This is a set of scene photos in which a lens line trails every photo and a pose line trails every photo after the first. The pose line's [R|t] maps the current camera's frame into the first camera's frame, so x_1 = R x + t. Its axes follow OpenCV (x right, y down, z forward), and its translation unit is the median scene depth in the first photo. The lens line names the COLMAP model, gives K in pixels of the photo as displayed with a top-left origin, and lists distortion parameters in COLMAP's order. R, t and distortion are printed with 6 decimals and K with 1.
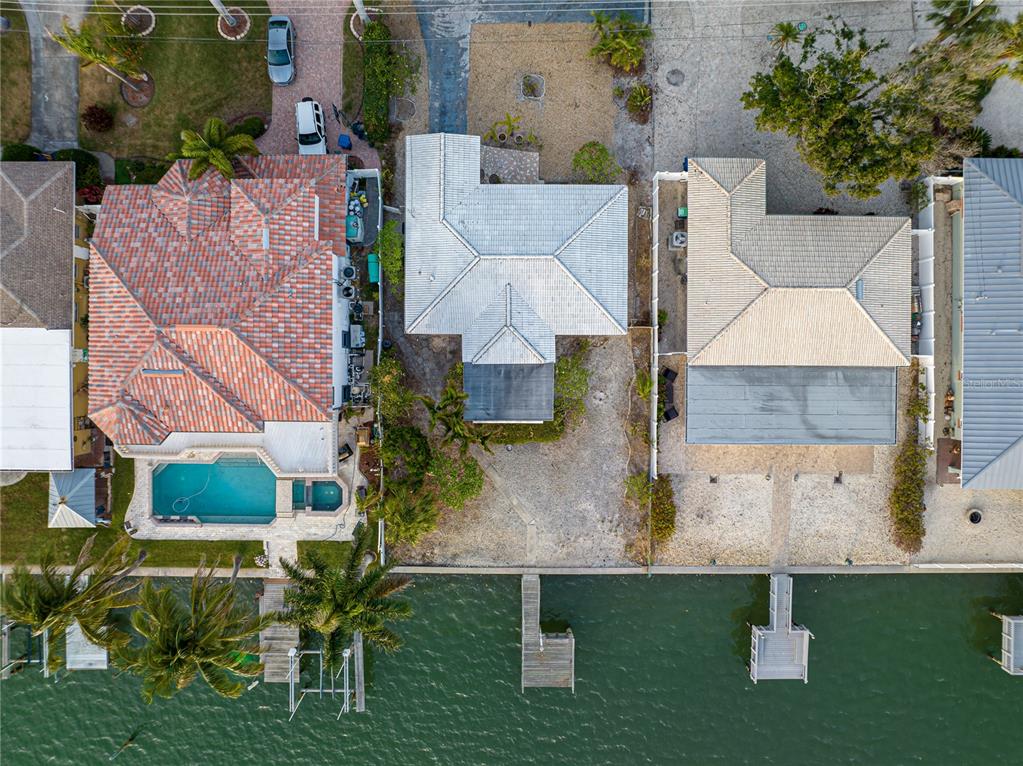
lens RADIAL K [[726.3, 0, 494.9], [0, 726.3, 376.9], [0, 0, 1]] dist [-0.043353, -0.001117]
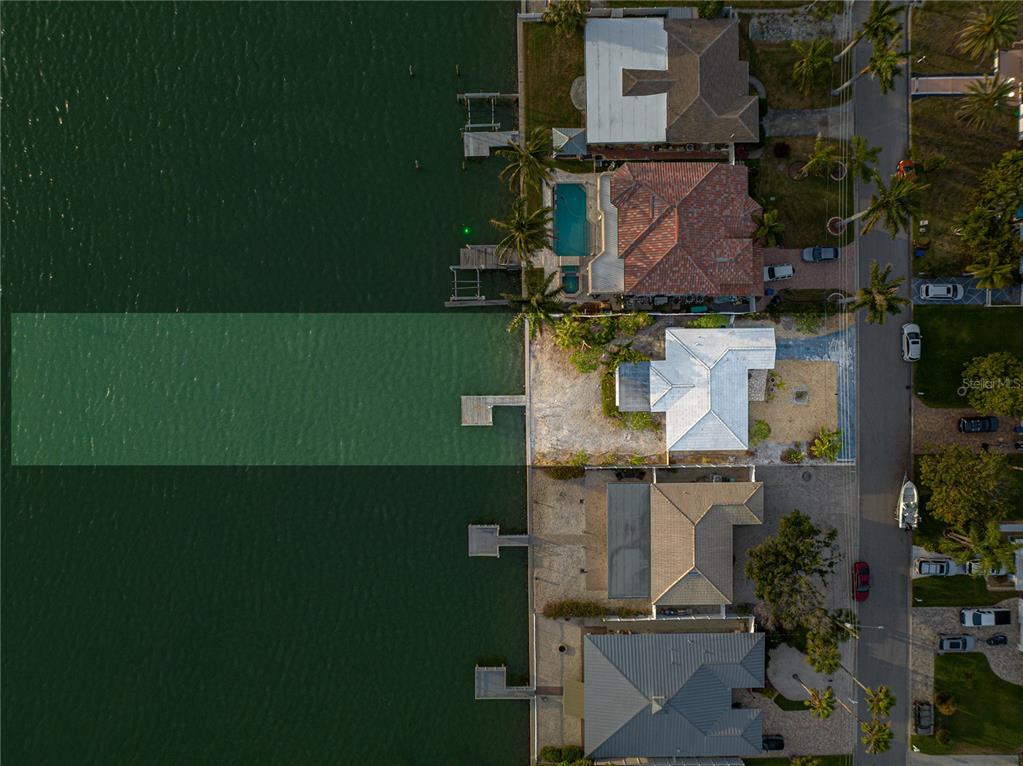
lens RADIAL K [[726.3, 0, 494.9], [0, 726.3, 376.9], [0, 0, 1]] dist [-0.043353, -0.001117]
pose [[0.017463, 0.999386, 0.030368, -0.065190], [-0.999793, 0.017136, 0.010974, 0.342697], [0.010446, -0.030553, 0.999479, -0.807745]]
